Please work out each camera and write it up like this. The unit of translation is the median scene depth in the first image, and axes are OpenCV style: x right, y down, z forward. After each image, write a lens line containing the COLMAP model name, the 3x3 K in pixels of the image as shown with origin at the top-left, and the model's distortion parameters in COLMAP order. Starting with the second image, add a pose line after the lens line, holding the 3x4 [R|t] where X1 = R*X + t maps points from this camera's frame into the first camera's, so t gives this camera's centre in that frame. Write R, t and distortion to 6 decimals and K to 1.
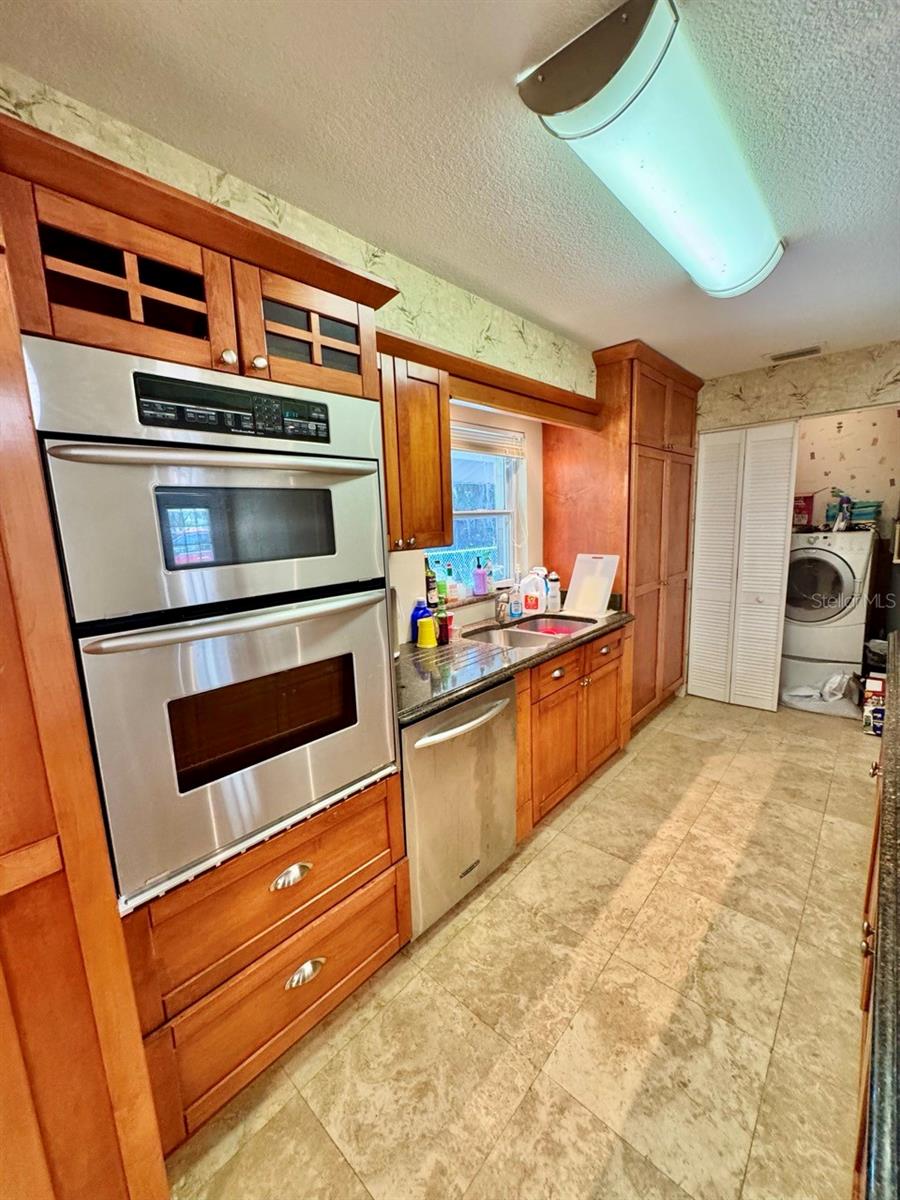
lens RADIAL K [[481.3, 0, 450.0], [0, 481.3, 600.0], [0, 0, 1]] dist [-0.003976, 0.000597]
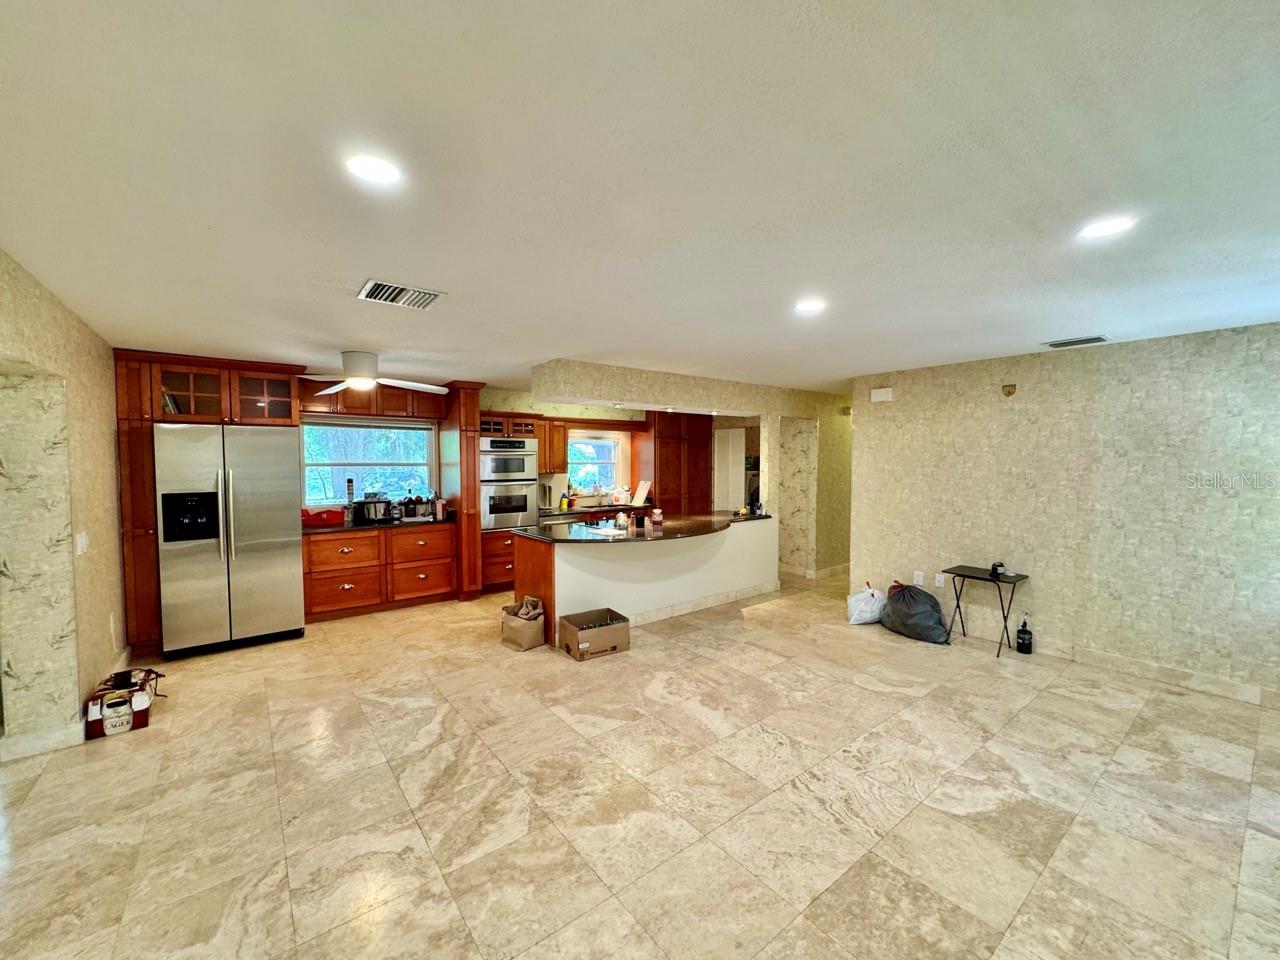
lens RADIAL K [[513.4, 0, 640.0], [0, 513.4, 480.0], [0, 0, 1]] dist [-0.003976, 0.000597]
pose [[0.984695, 0.042856, -0.168934, 0.918183], [-0.063689, 0.990741, -0.119899, 0.270757], [0.162231, 0.128823, 0.978308, -1.968767]]
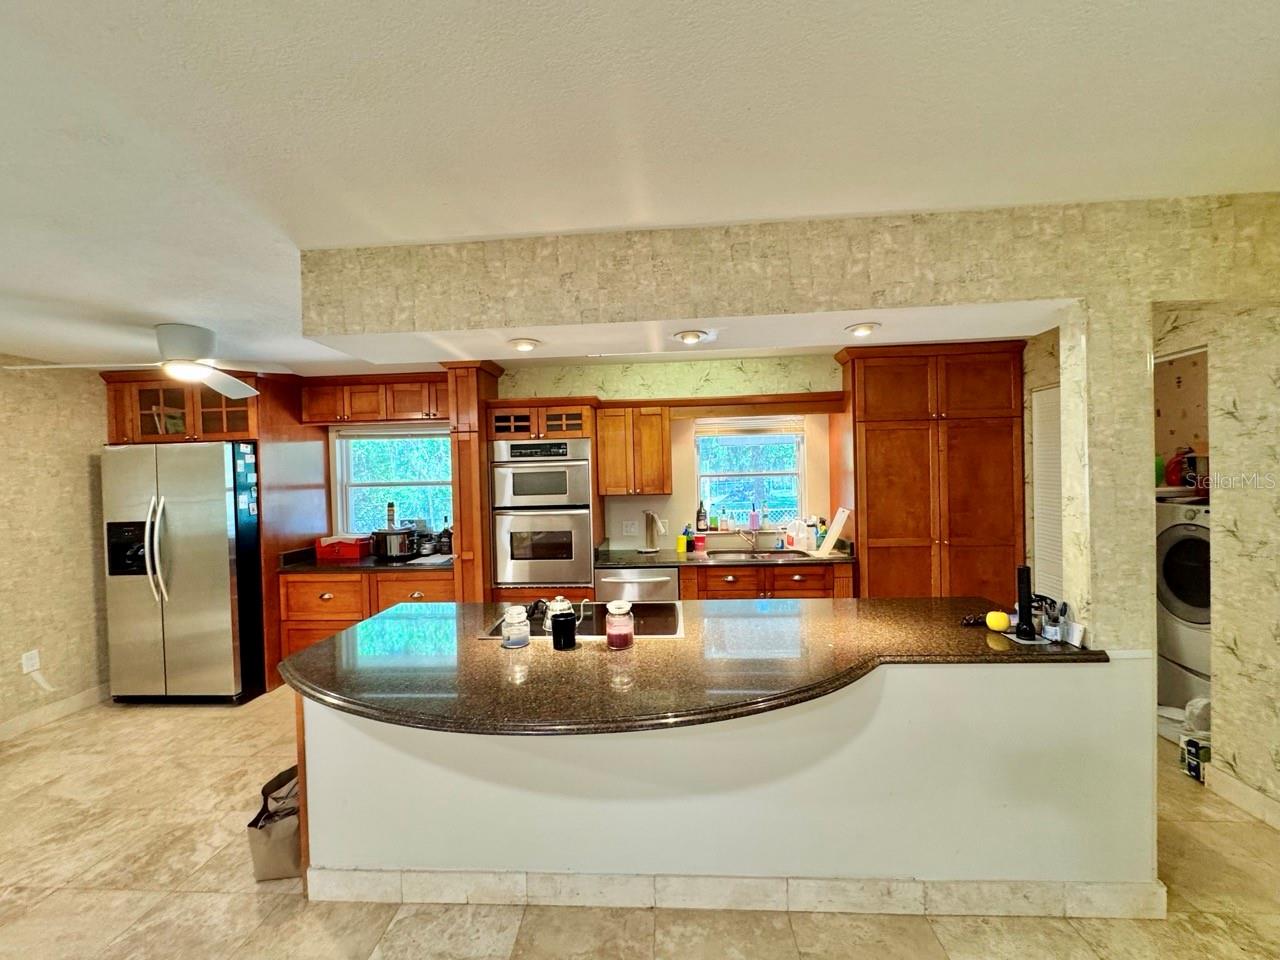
lens RADIAL K [[513.4, 0, 640.0], [0, 513.4, 480.0], [0, 0, 1]] dist [-0.003976, 0.000597]
pose [[0.625098, 0.030607, -0.779946, 1.292931], [-0.127292, 0.989851, -0.063176, -0.022998], [0.770097, 0.138772, 0.622650, -0.297299]]
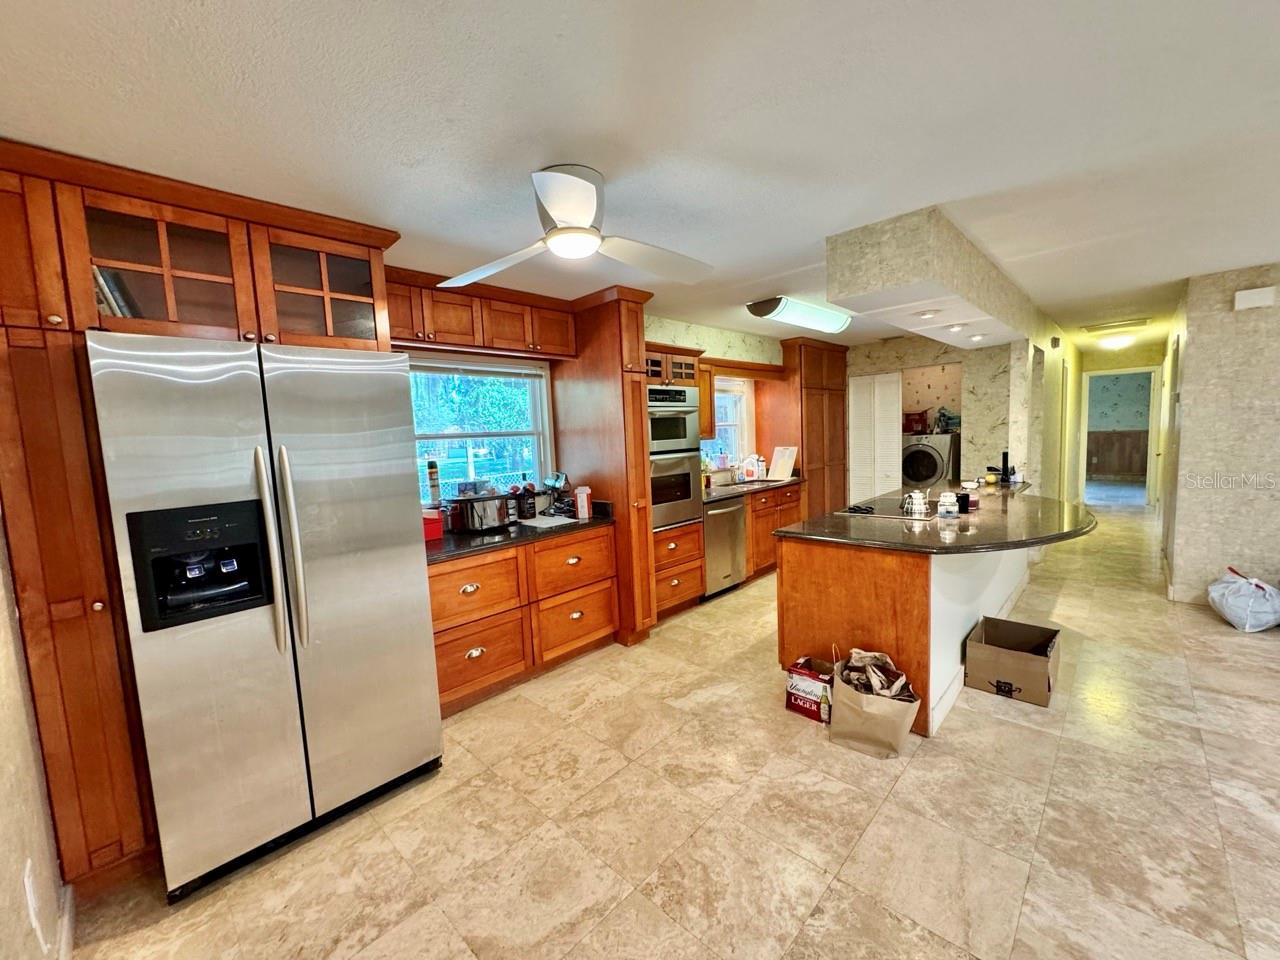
lens RADIAL K [[513.4, 0, 640.0], [0, 513.4, 480.0], [0, 0, 1]] dist [-0.003976, 0.000597]
pose [[0.999513, -0.005509, -0.030713, -0.238351], [0.003219, 0.997244, -0.074118, 0.220945], [0.031037, 0.073983, 0.996776, -1.206372]]
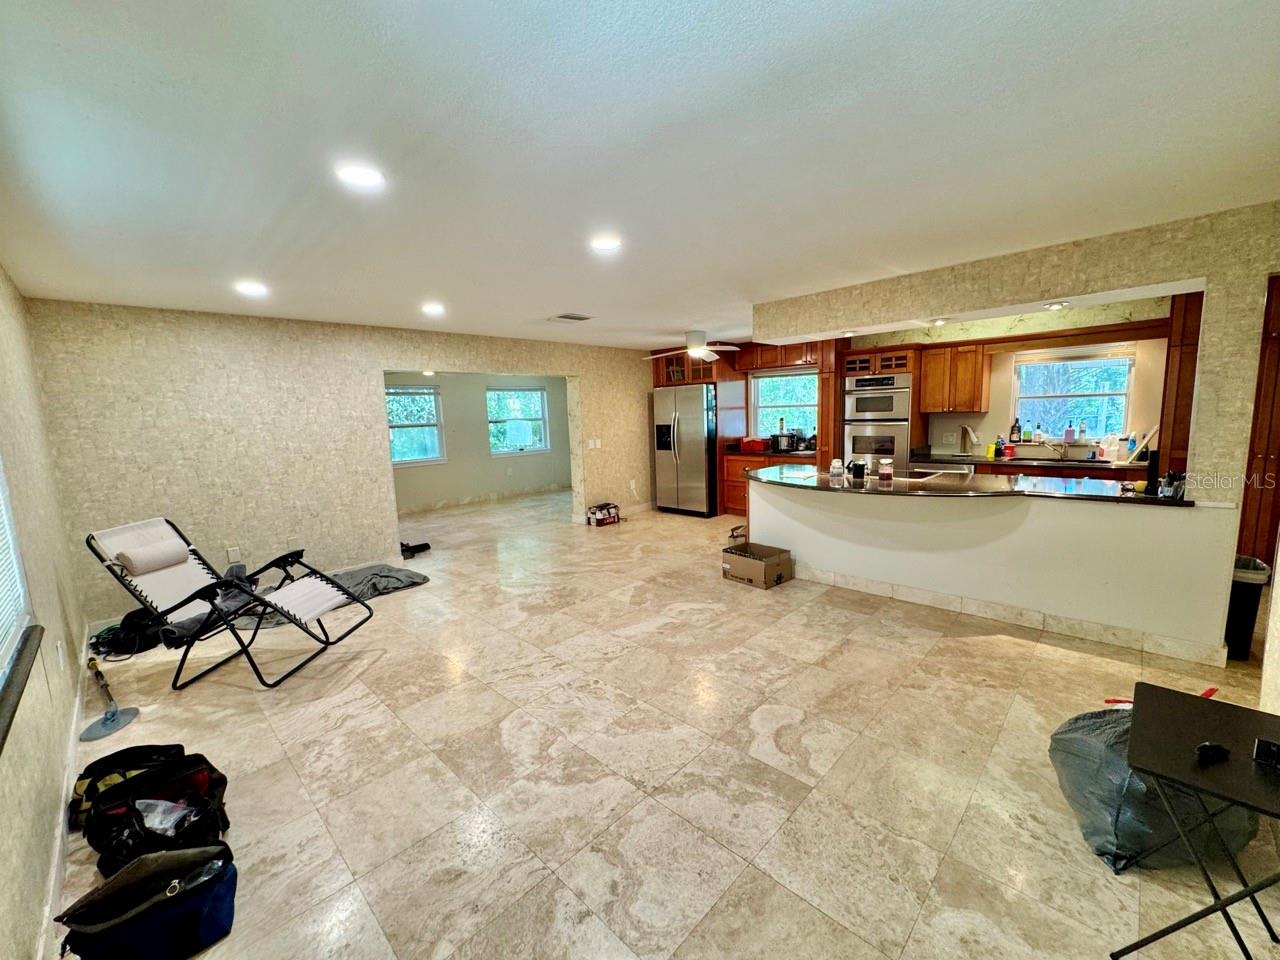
lens RADIAL K [[513.4, 0, 640.0], [0, 513.4, 480.0], [0, 0, 1]] dist [-0.003976, 0.000597]
pose [[-0.035386, 0.168572, -0.985054, 2.385964], [-0.131569, 0.976306, 0.171801, 0.005707], [0.990675, 0.135681, -0.012369, -0.572575]]
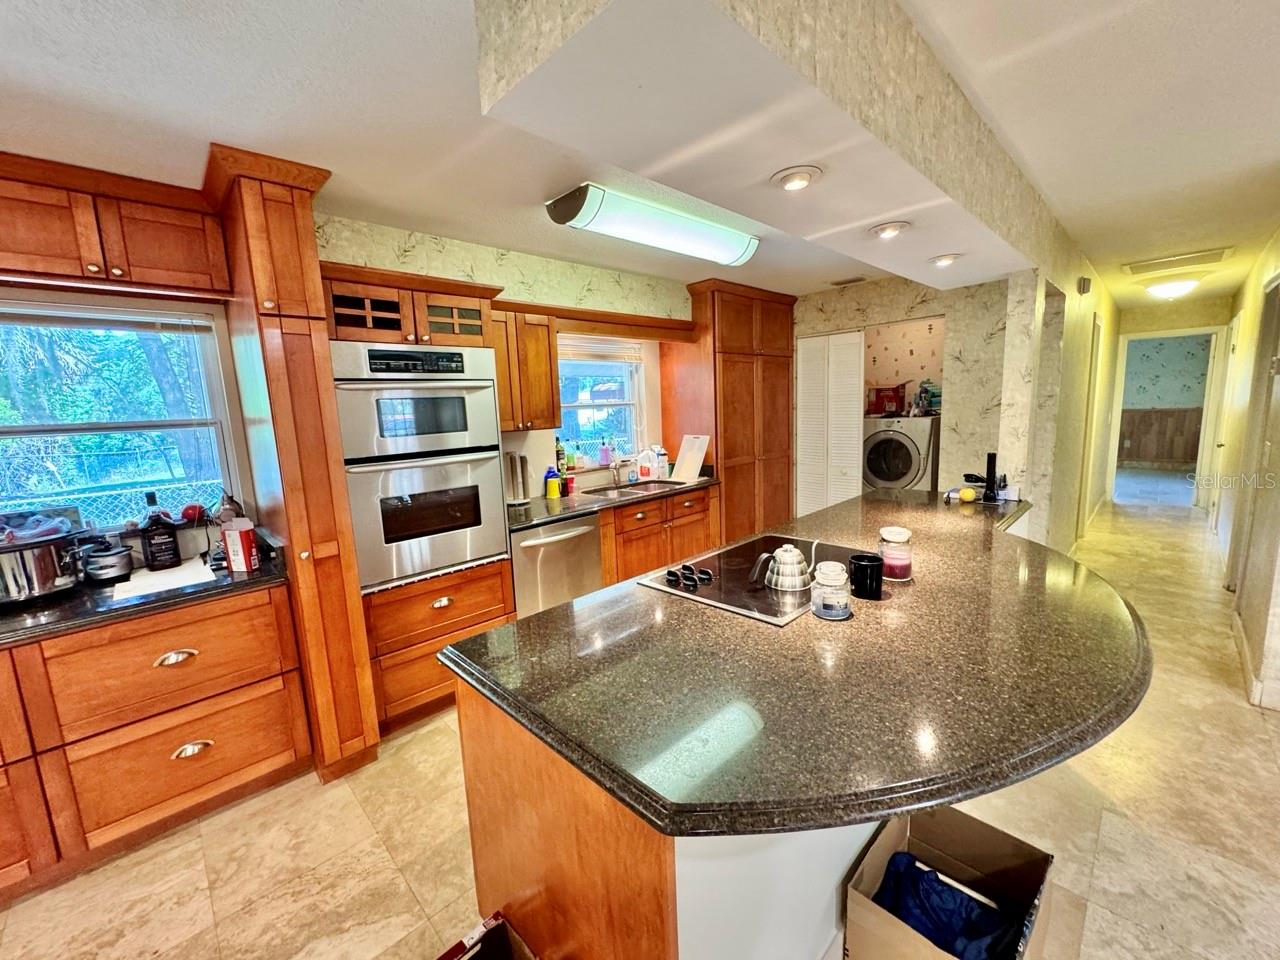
lens RADIAL K [[513.4, 0, 640.0], [0, 513.4, 480.0], [0, 0, 1]] dist [-0.003976, 0.000597]
pose [[0.998224, 0.002982, -0.059489, 0.304331], [-0.004174, 0.999793, -0.019930, 0.072933], [0.059417, 0.020143, 0.998030, -0.525116]]
